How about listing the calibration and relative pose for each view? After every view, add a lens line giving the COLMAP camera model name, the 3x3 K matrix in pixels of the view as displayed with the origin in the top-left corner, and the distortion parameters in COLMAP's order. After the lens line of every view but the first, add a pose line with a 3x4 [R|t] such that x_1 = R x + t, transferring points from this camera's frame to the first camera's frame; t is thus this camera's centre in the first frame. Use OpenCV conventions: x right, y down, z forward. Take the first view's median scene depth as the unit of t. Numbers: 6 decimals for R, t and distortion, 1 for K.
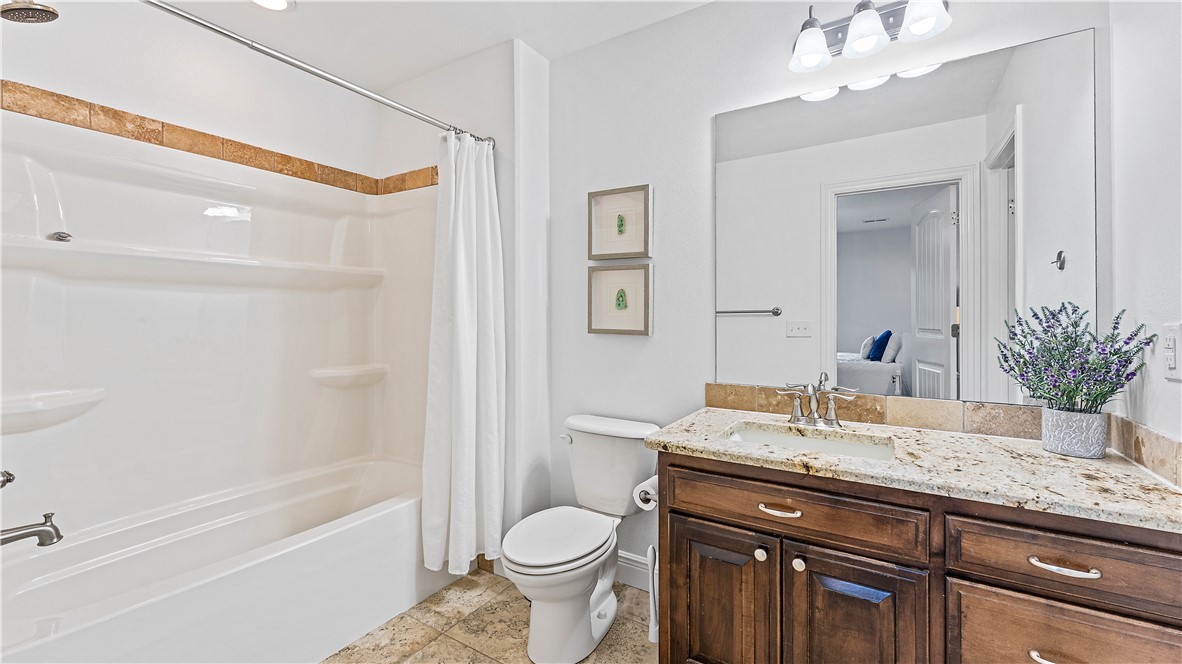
lens RADIAL K [[475.9, 0, 589.4], [0, 475.9, 322.8], [0, 0, 1]] dist [-0.003879, 0.000492]
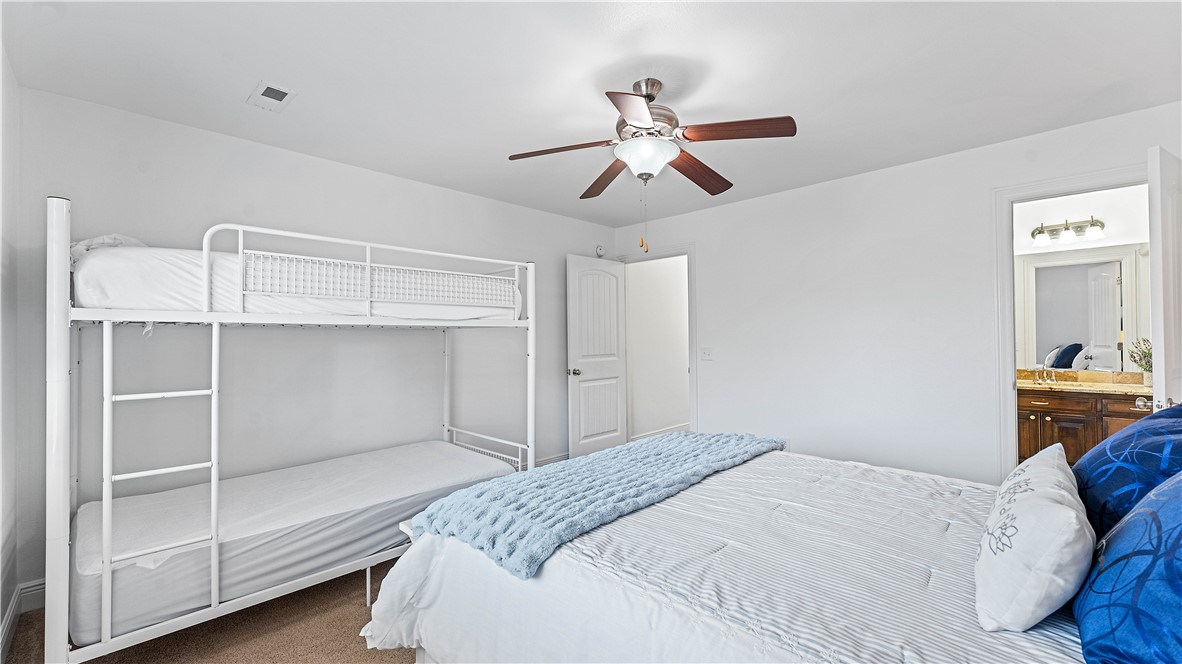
lens RADIAL K [[475.9, 0, 588.6], [0, 475.9, 334.6], [0, 0, 1]] dist [-0.003879, 0.000492]
pose [[0.976141, -0.002445, -0.217124, -1.854489], [0.000625, 0.999964, -0.008453, -0.032732], [0.217137, 0.008116, 0.976107, -2.751075]]
